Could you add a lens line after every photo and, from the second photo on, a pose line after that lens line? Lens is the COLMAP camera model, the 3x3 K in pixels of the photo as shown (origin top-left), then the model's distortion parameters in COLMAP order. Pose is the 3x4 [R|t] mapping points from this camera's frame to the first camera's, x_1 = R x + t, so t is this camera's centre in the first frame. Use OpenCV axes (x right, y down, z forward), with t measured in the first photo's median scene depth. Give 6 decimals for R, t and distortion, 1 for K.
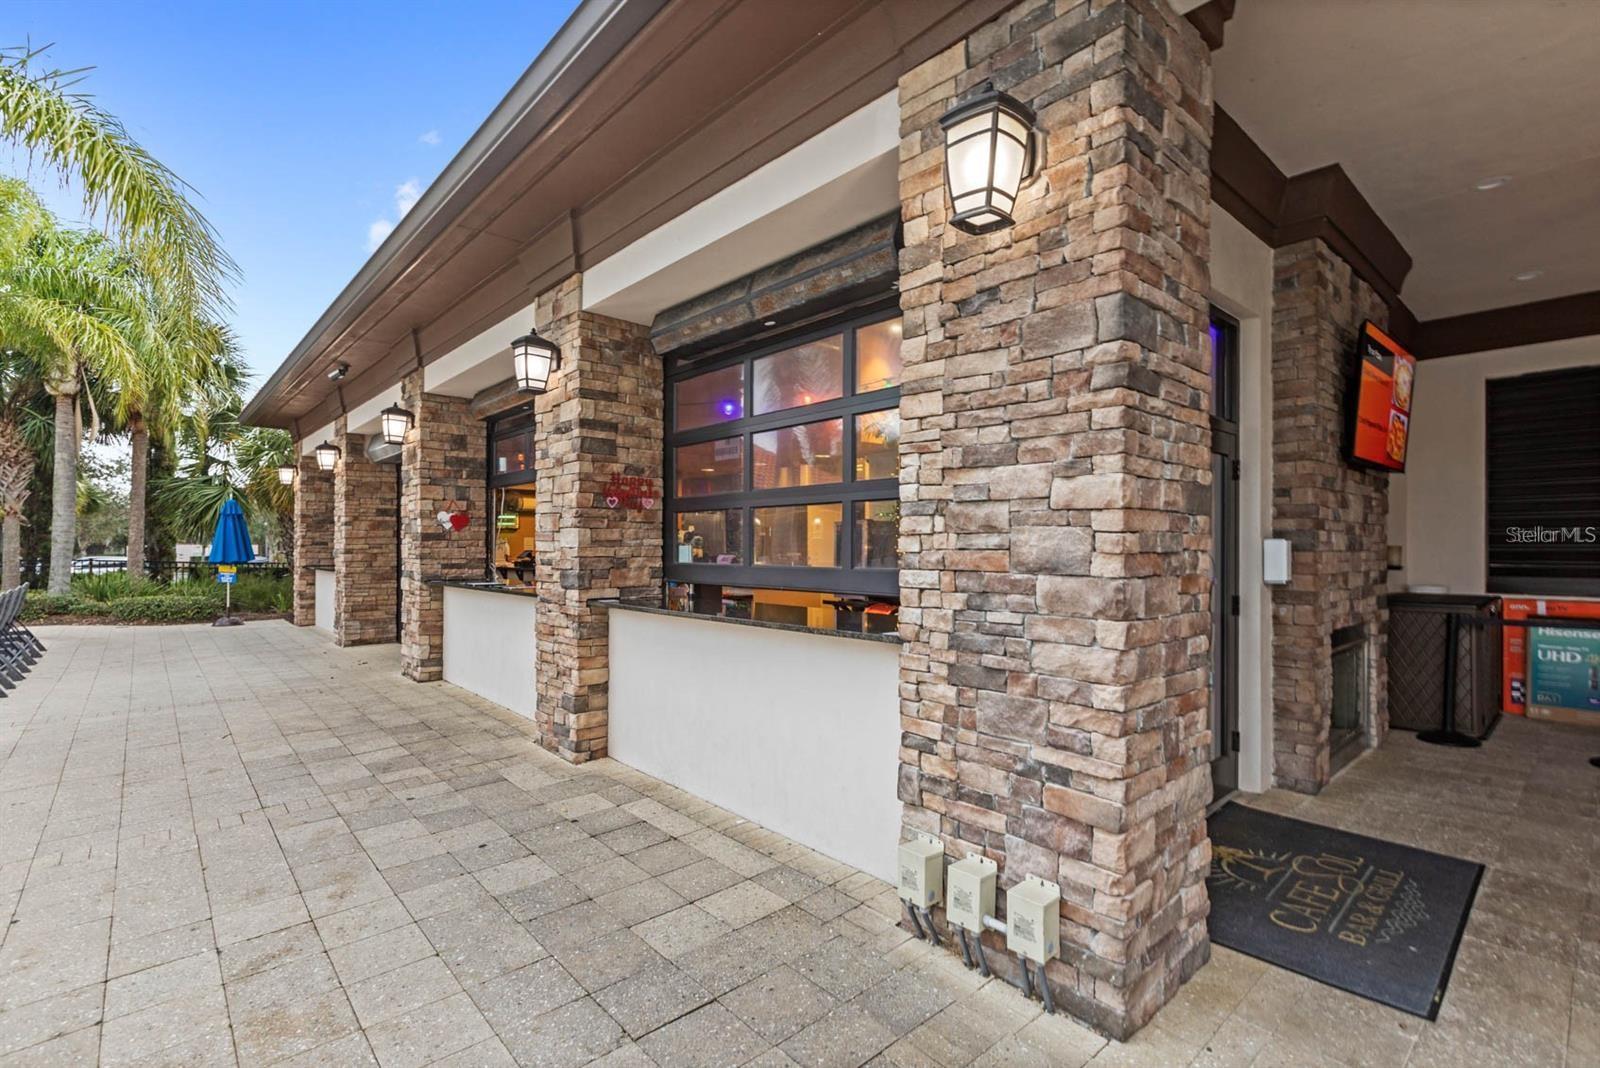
lens RADIAL K [[734.4, 0, 803.7], [0, 734.4, 536.4], [0, 0, 1]] dist [0.002736, -0.000431]
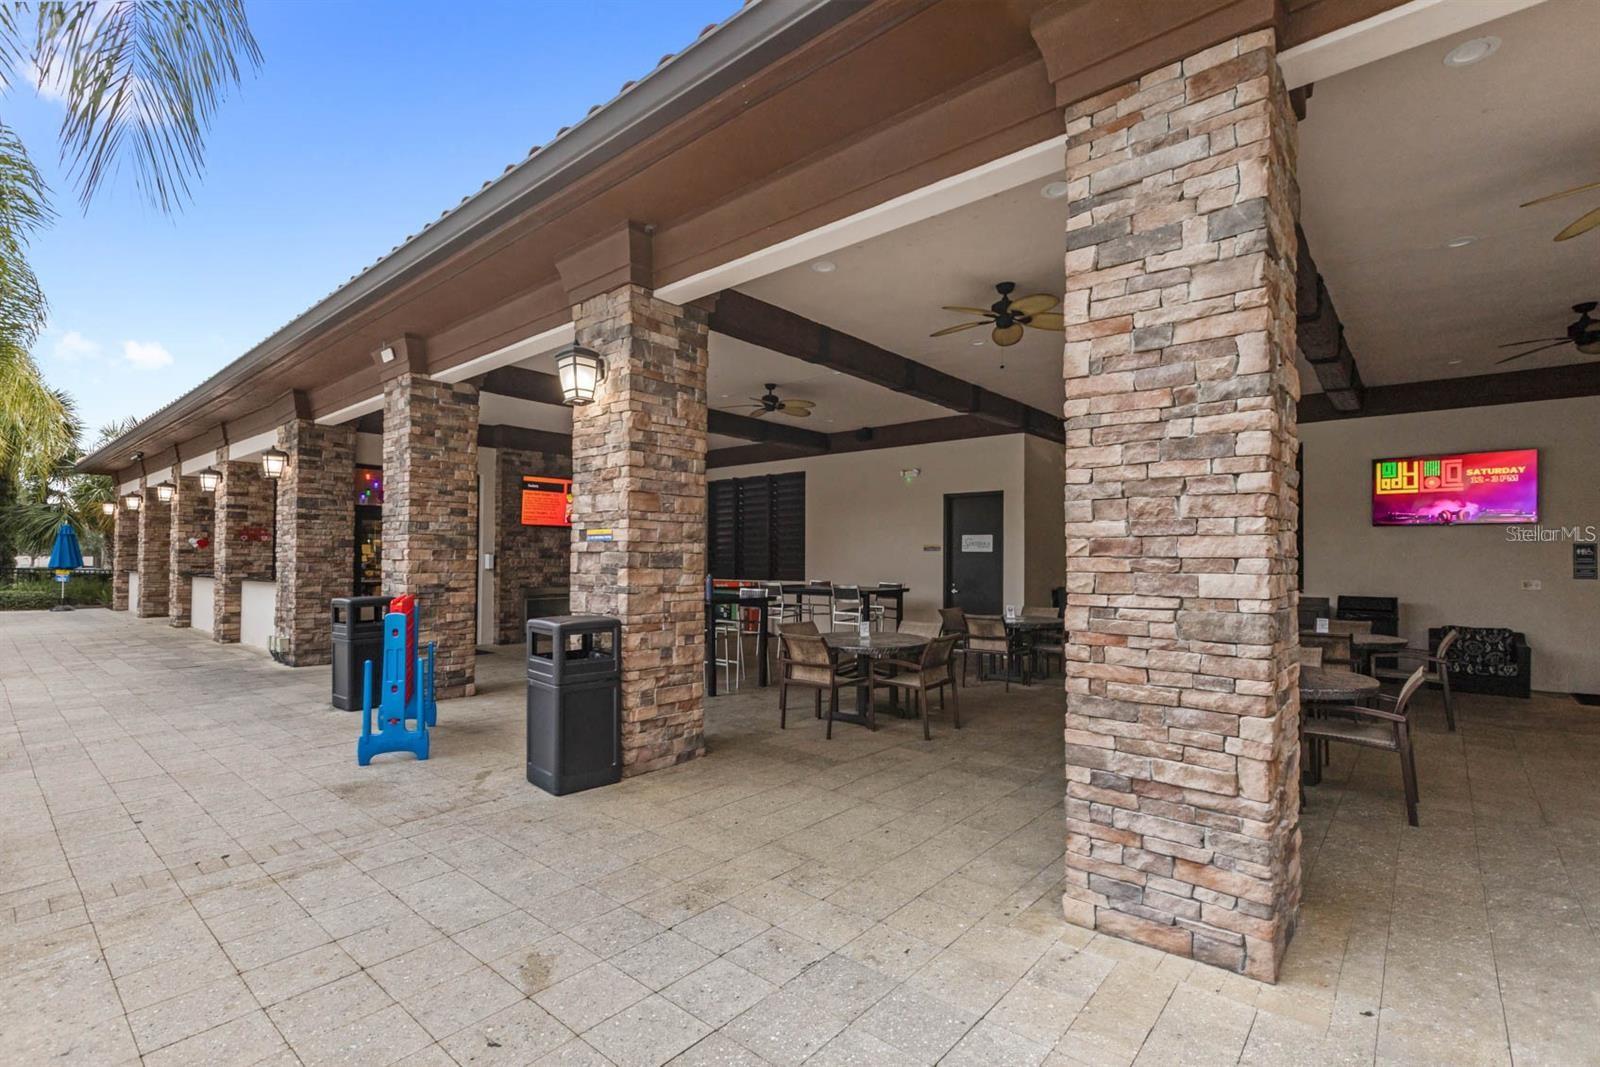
lens RADIAL K [[734.4, 0, 795.5], [0, 734.4, 540.1], [0, 0, 1]] dist [0.002736, -0.000431]
pose [[0.992490, 0.007645, 0.122091, 0.612820], [-0.005757, 0.999858, -0.015812, -0.005583], [-0.122194, 0.014990, 0.992393, -0.800360]]
